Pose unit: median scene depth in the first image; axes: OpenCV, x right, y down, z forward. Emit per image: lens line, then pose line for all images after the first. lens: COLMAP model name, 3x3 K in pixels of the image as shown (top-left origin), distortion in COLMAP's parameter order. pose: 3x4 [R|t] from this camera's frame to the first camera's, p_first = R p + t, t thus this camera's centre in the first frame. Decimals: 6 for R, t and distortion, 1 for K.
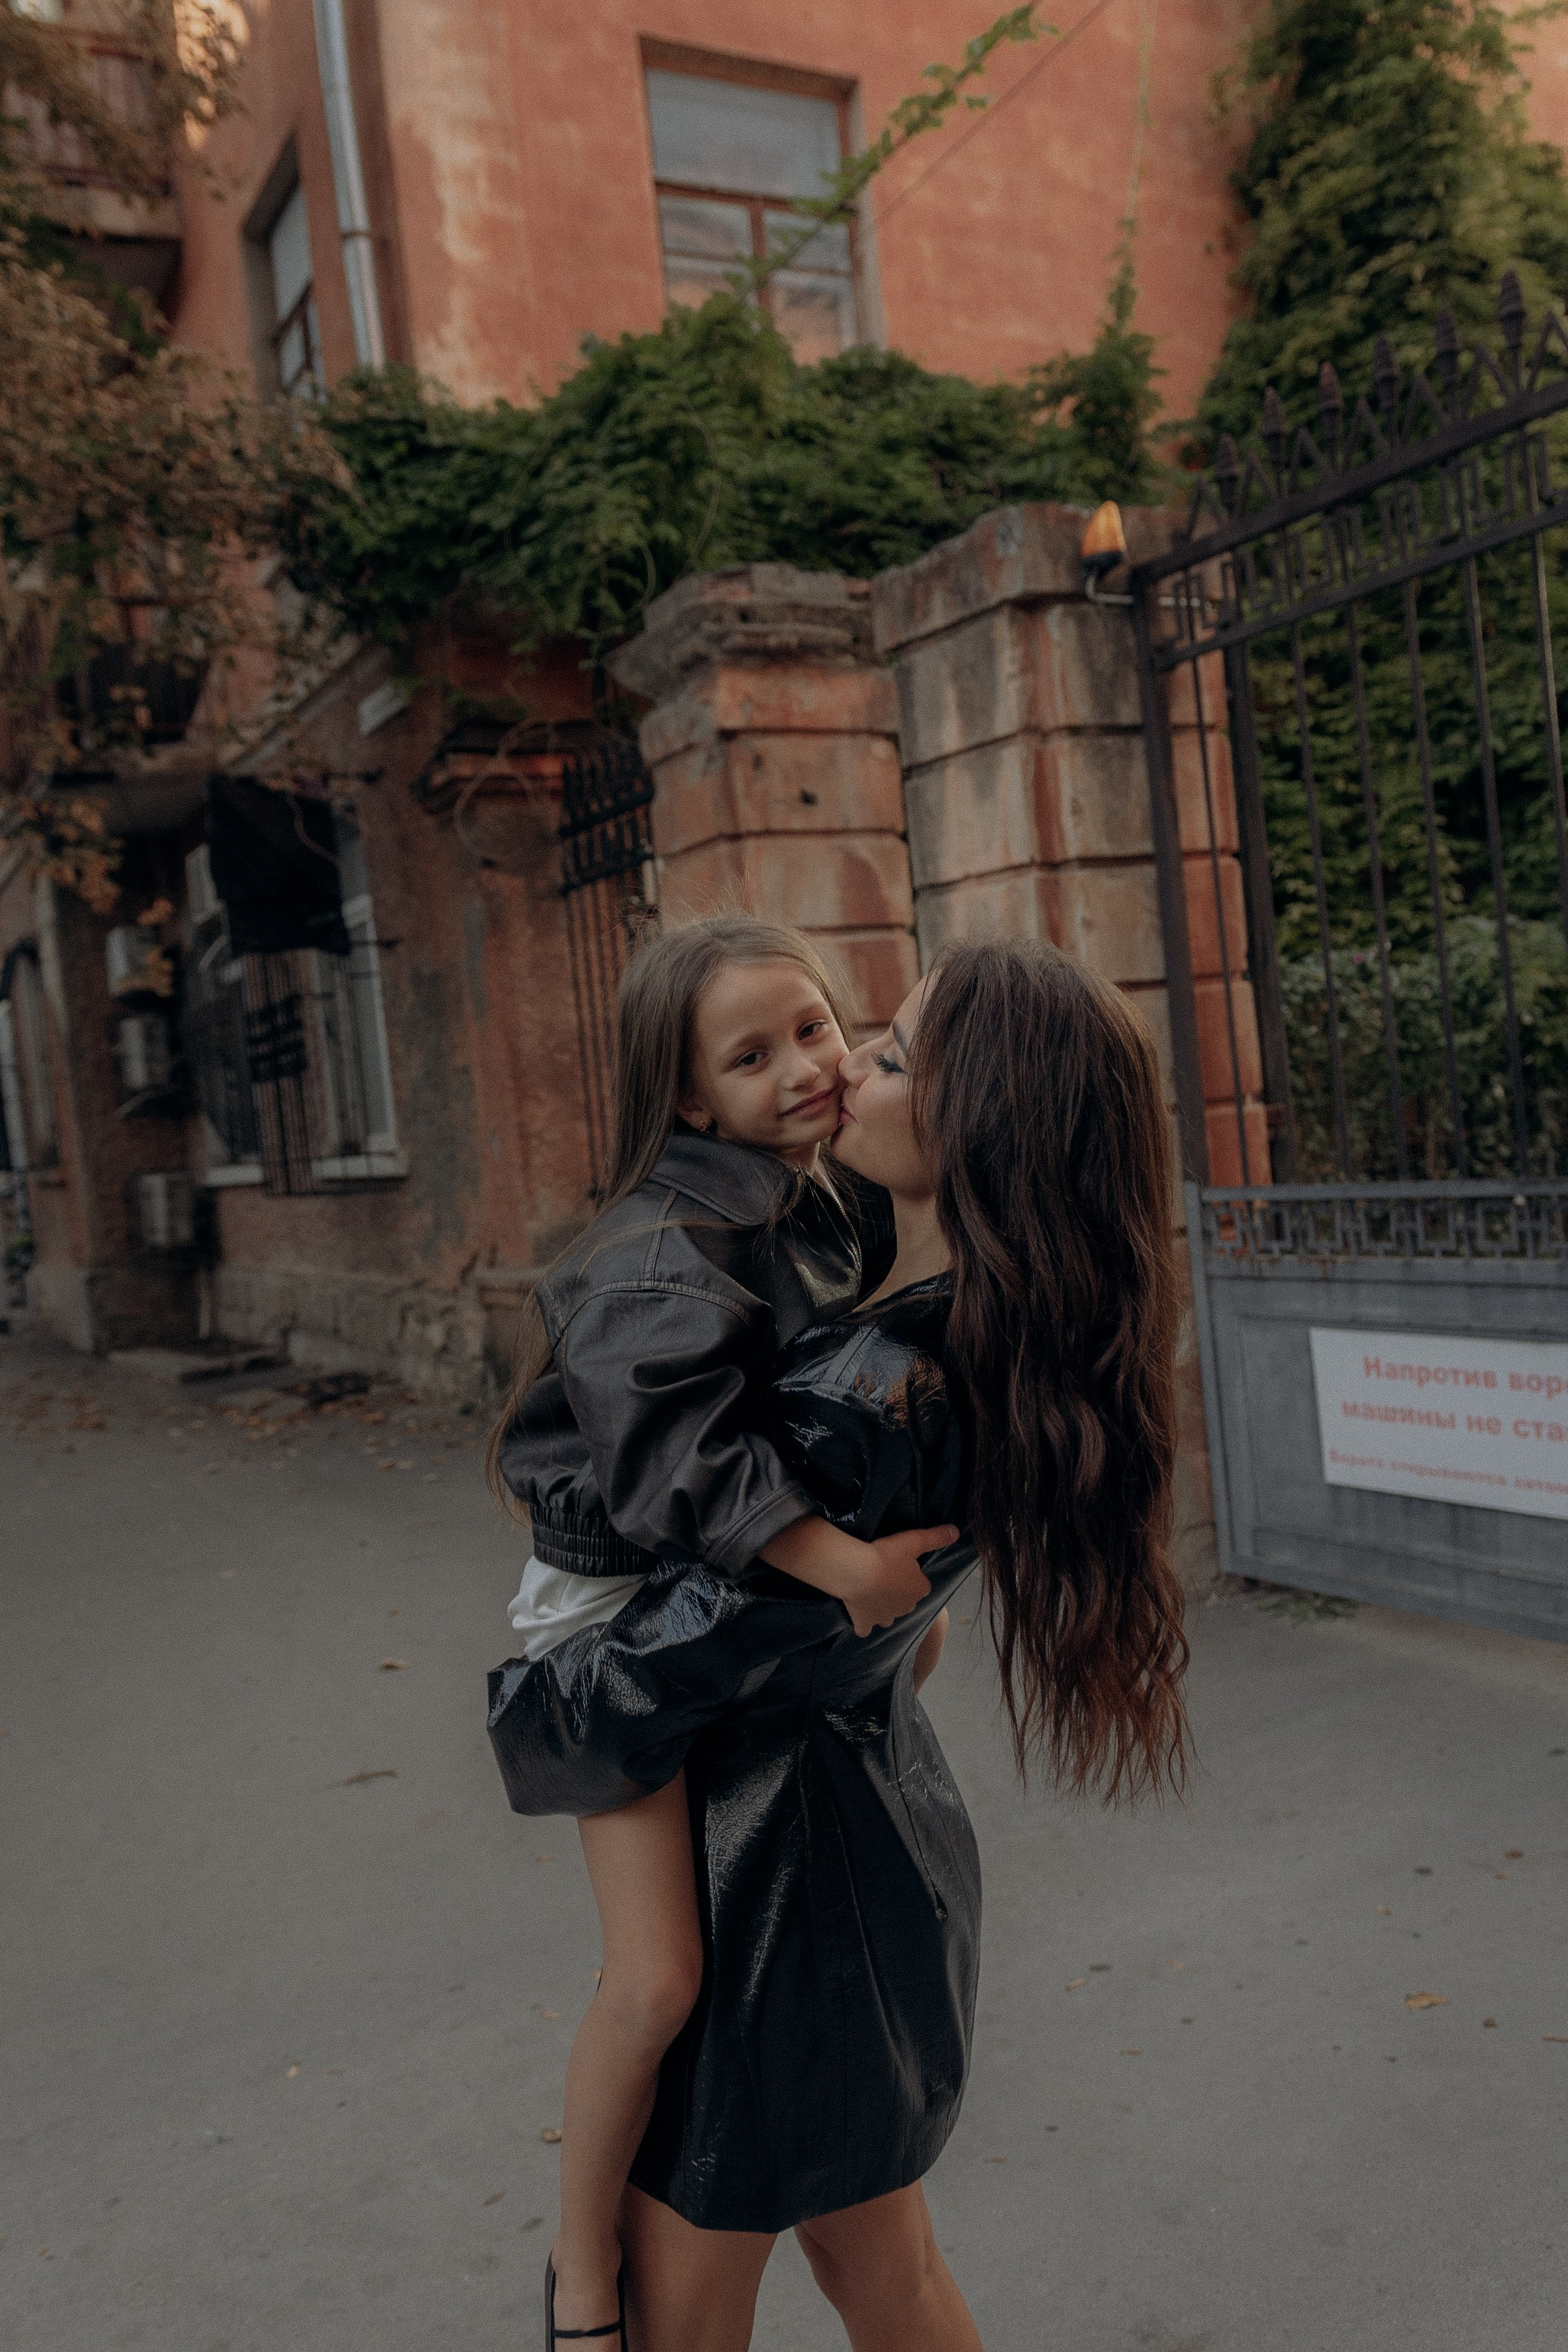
lens RADIAL K [[1793.4, 0, 784.0], [0, 1793.4, 1176.0], [0, 0, 1]] dist [0.002623, -0.006110]
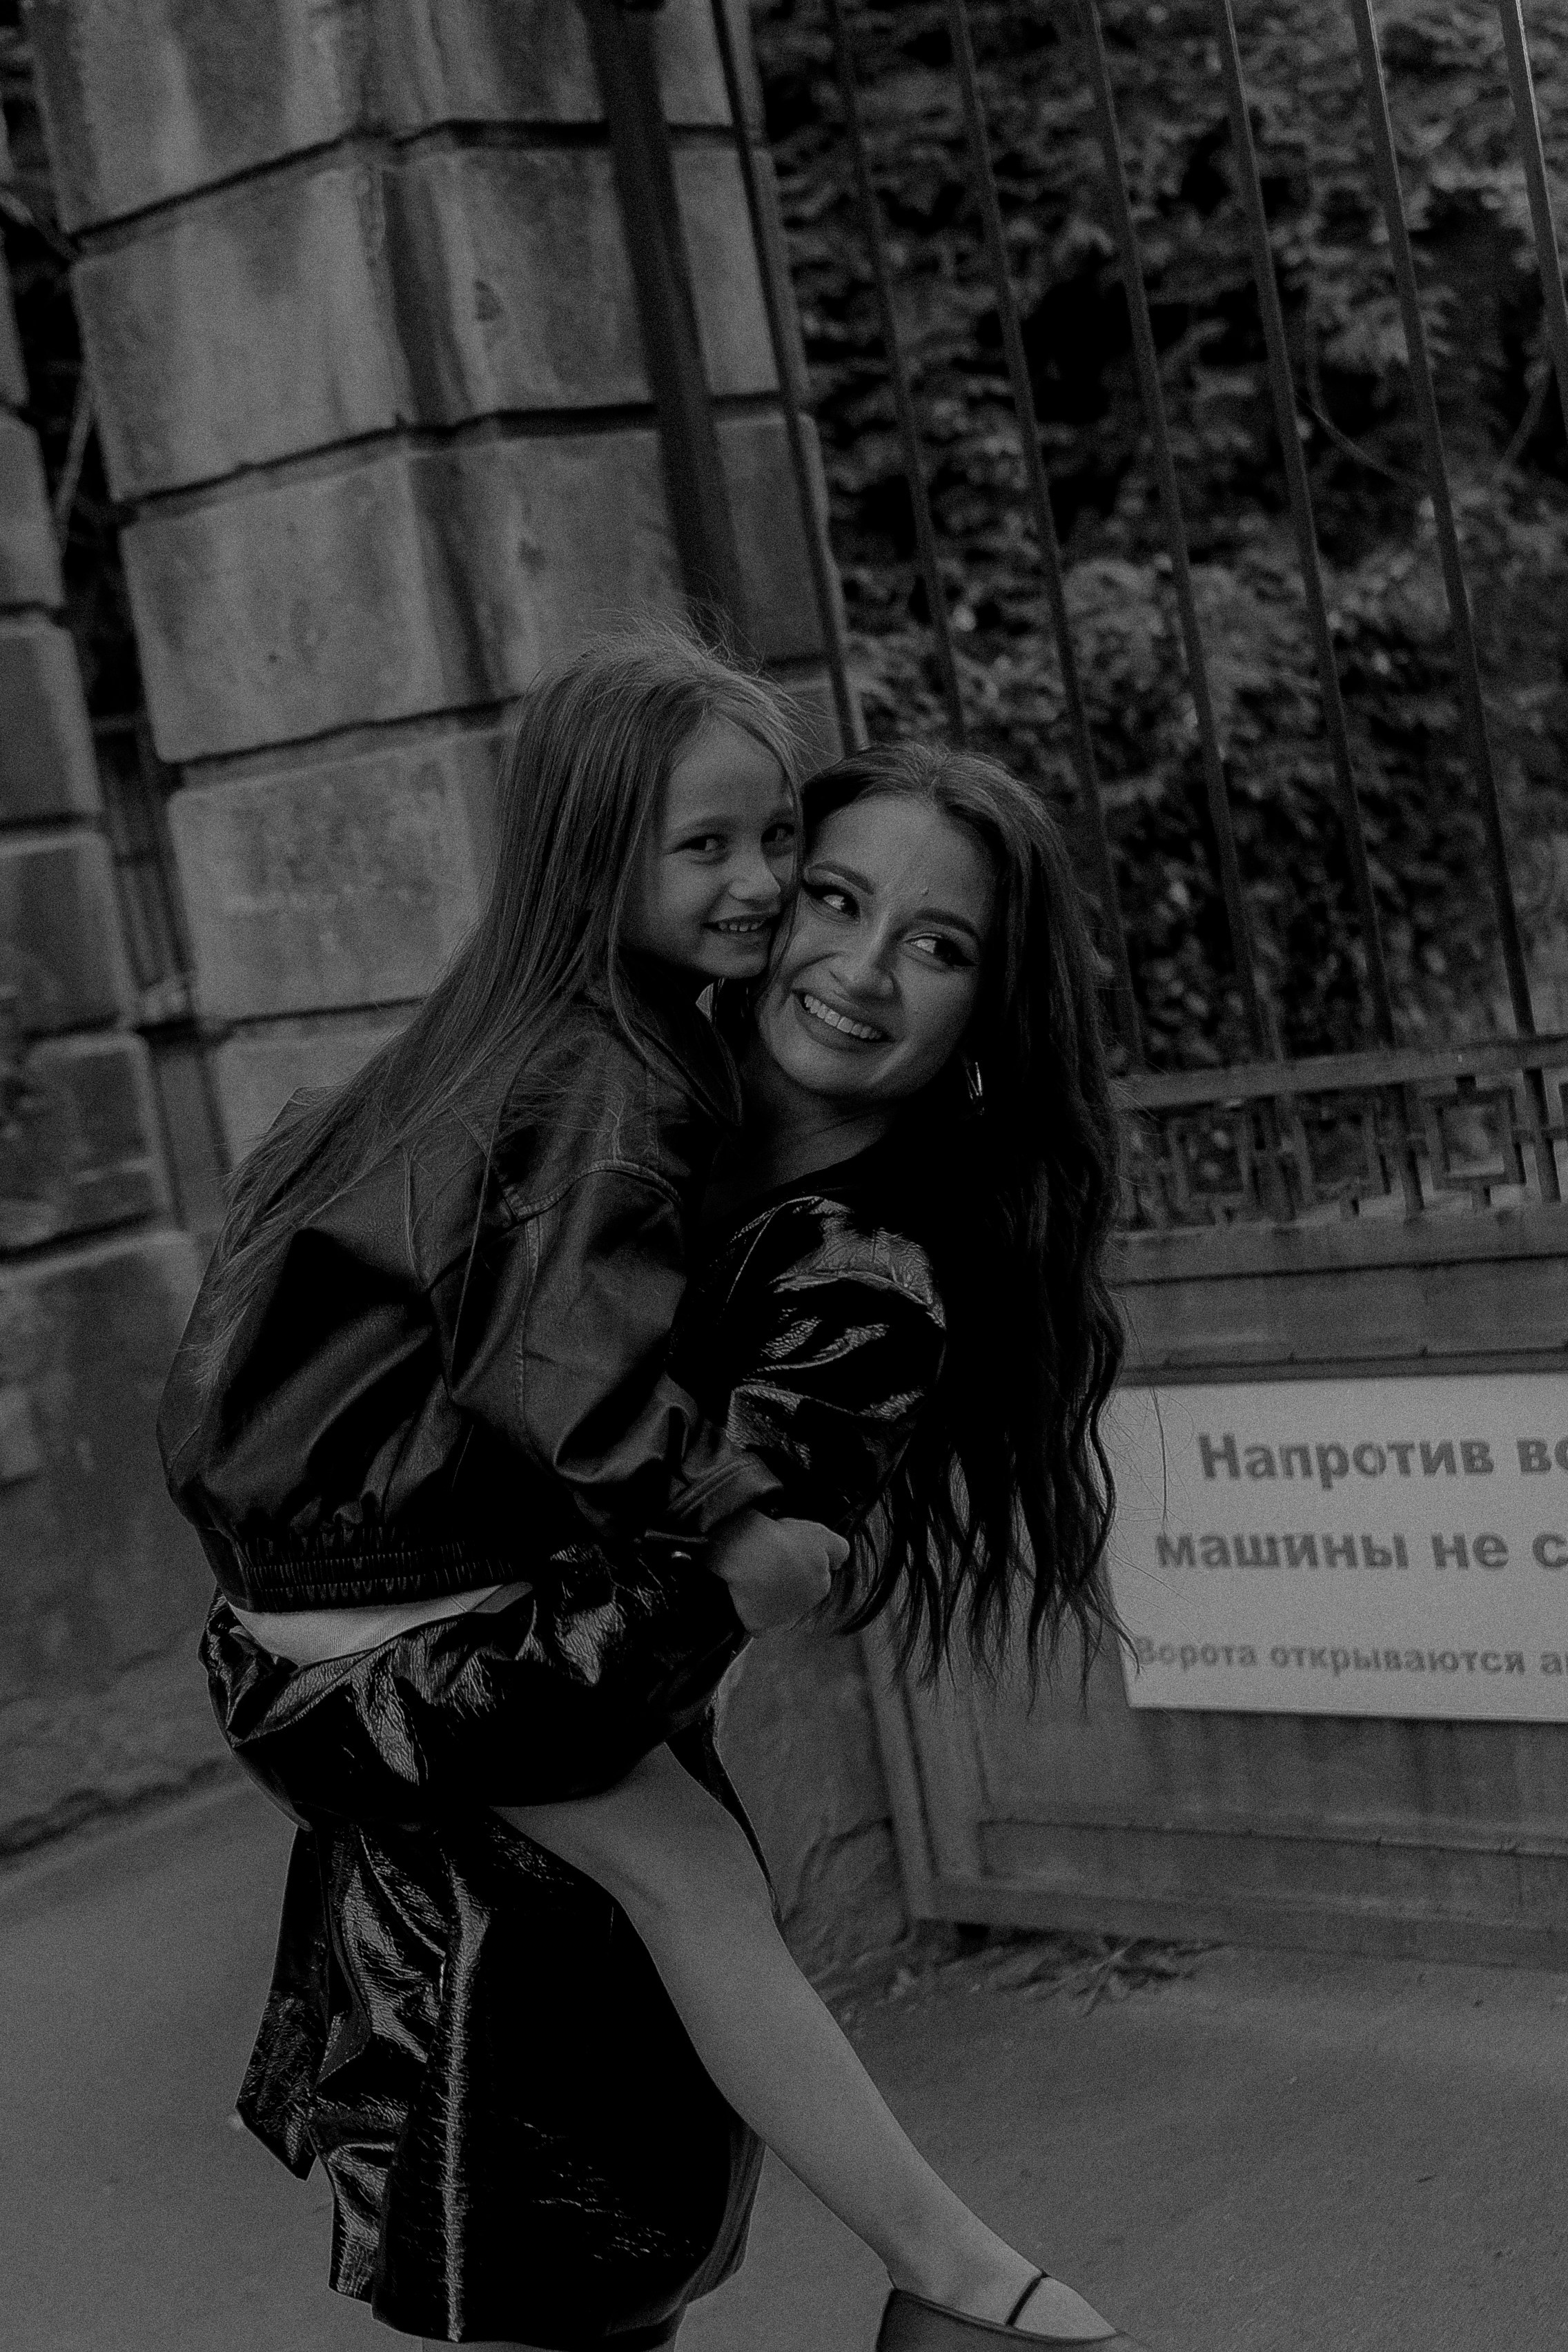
lens RADIAL K [[3508.8, 0, 784.0], [0, 3508.8, 1176.0], [0, 0, 1]] dist [-0.031014, 0.007623]
pose [[0.951483, -0.088771, 0.294618, -0.043941], [0.085108, 0.996052, 0.025258, -0.001269], [-0.295697, 0.001042, 0.955281, 0.126555]]
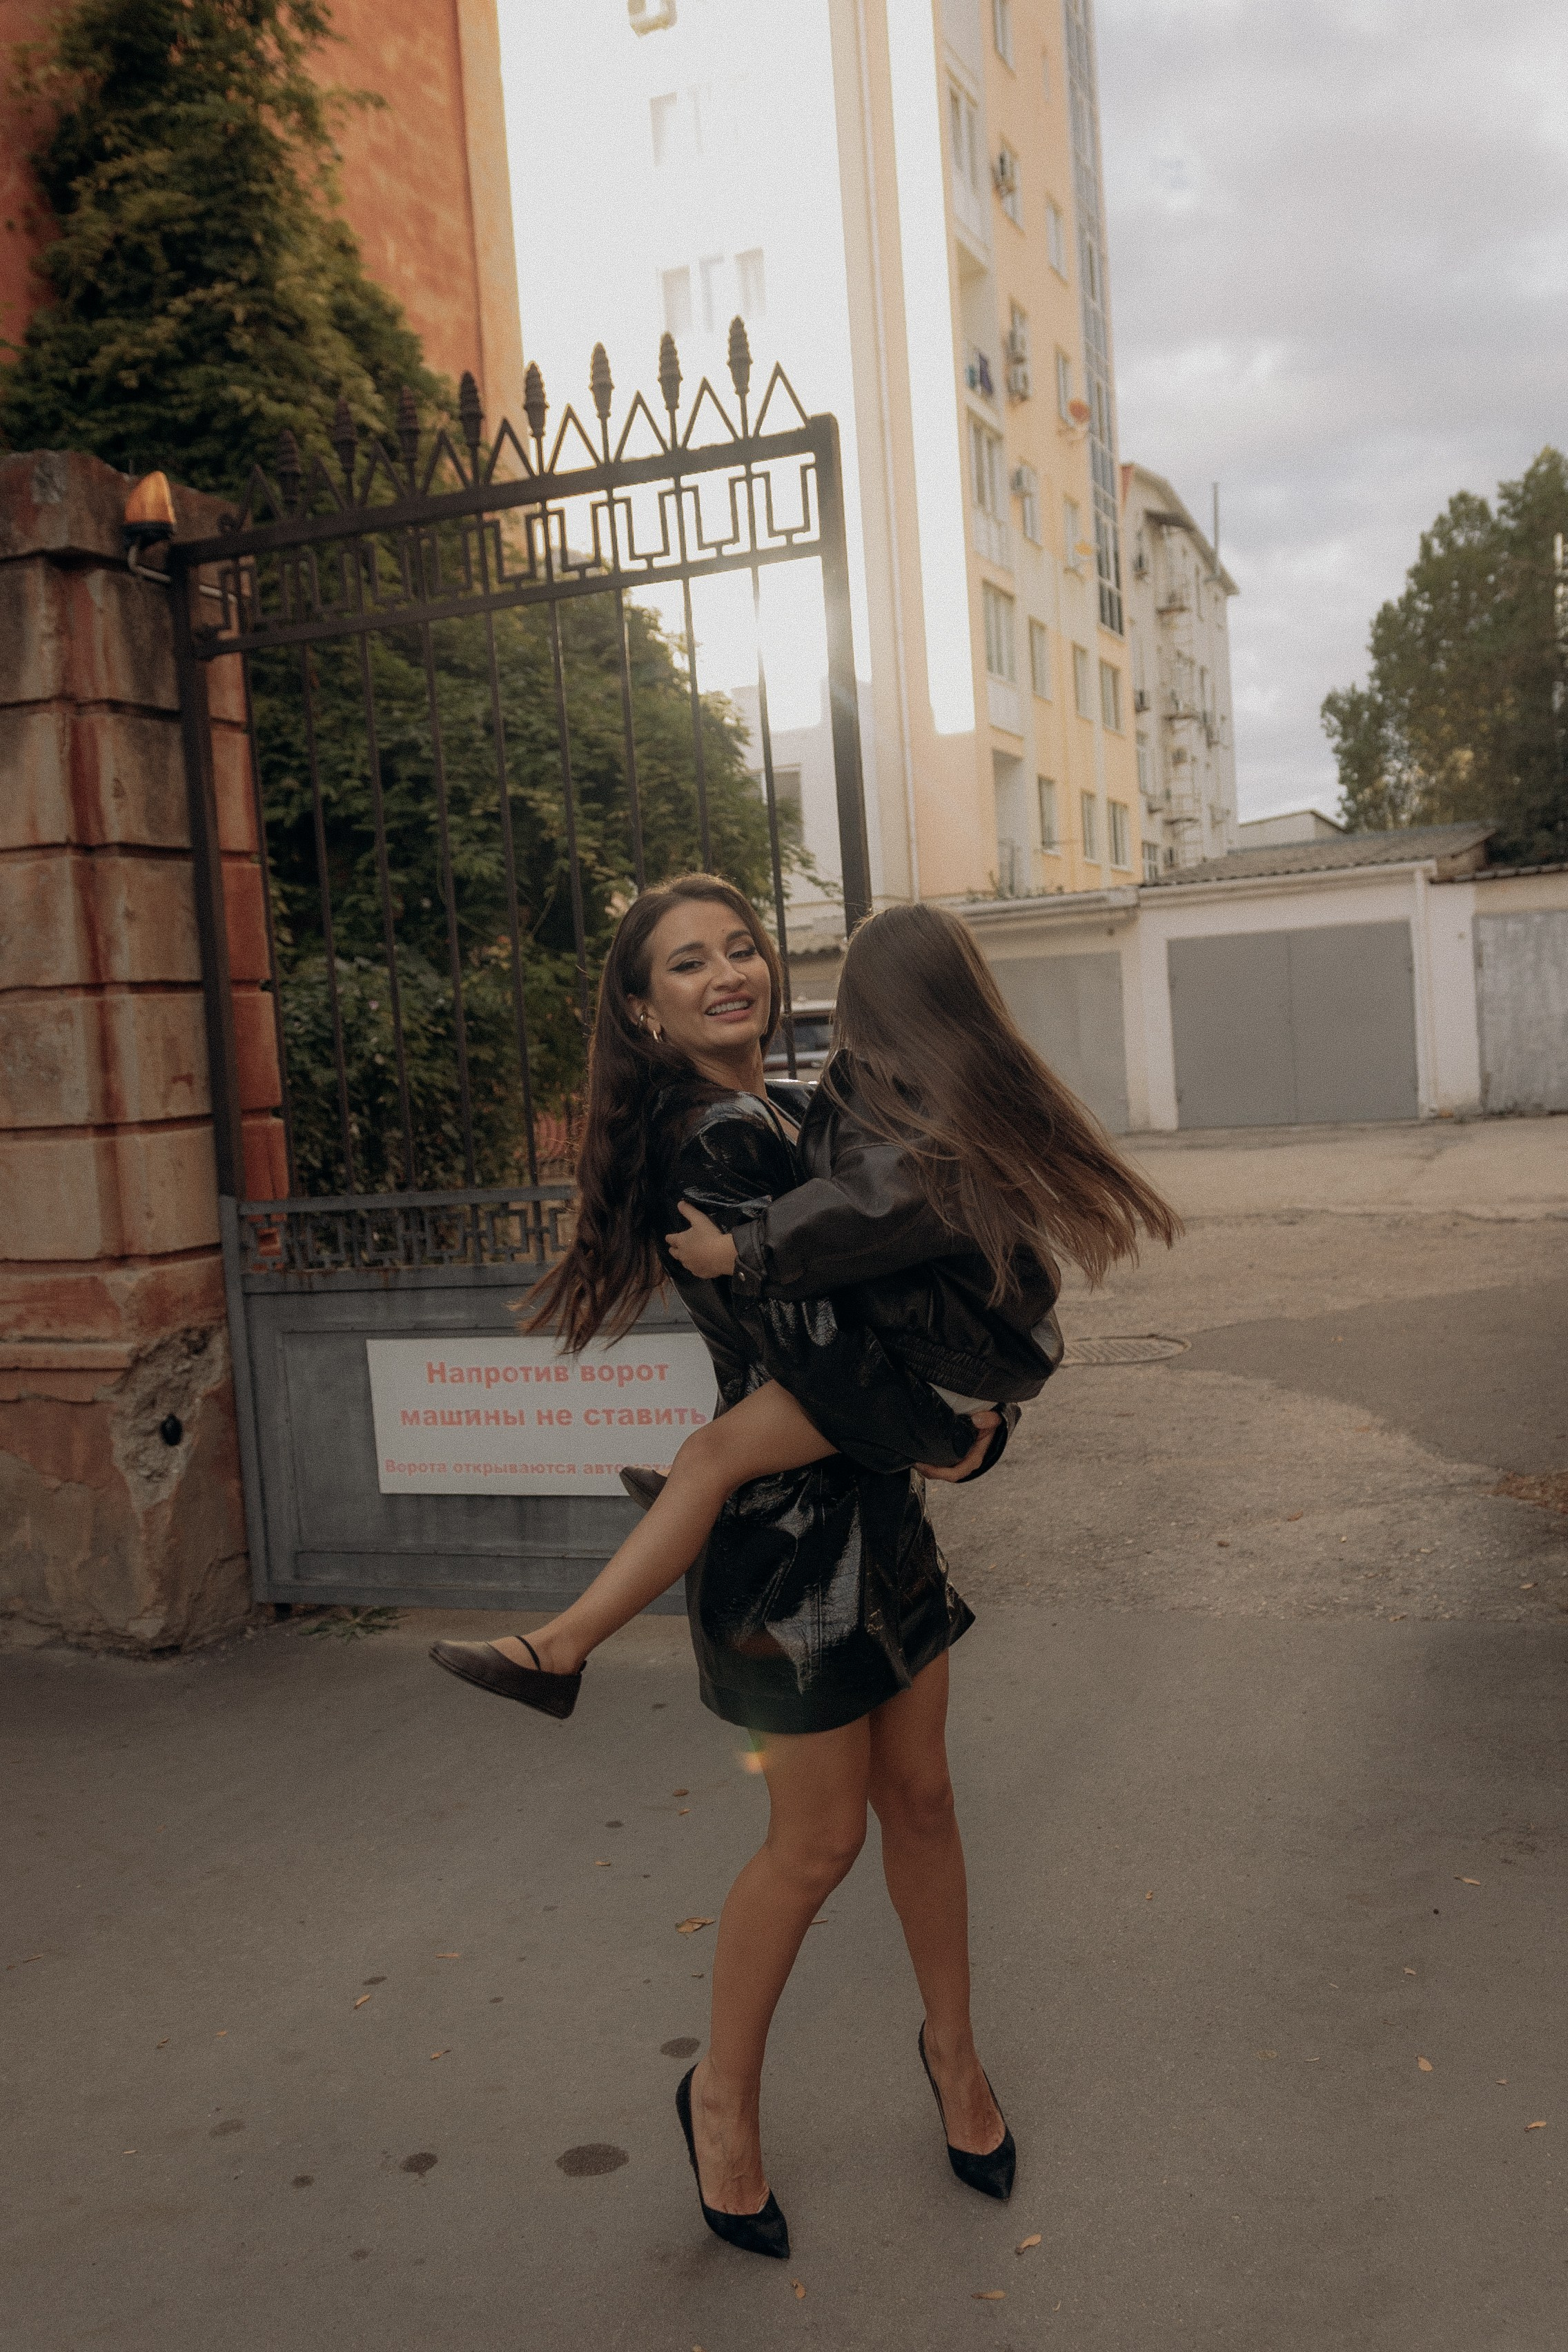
lens RADIAL K [[1879.0, 0, 718.9], [0, 1879.0, 1185.7], [0, 0, 1]] dist [-0.007411, -0.006200]
pose [[0.804048, 0.004684, 0.594546, -0.155679], [0.010186, 0.999714, -0.021650, 0.022160], [-0.594477, 0.023464, 0.803770, 0.040775]]
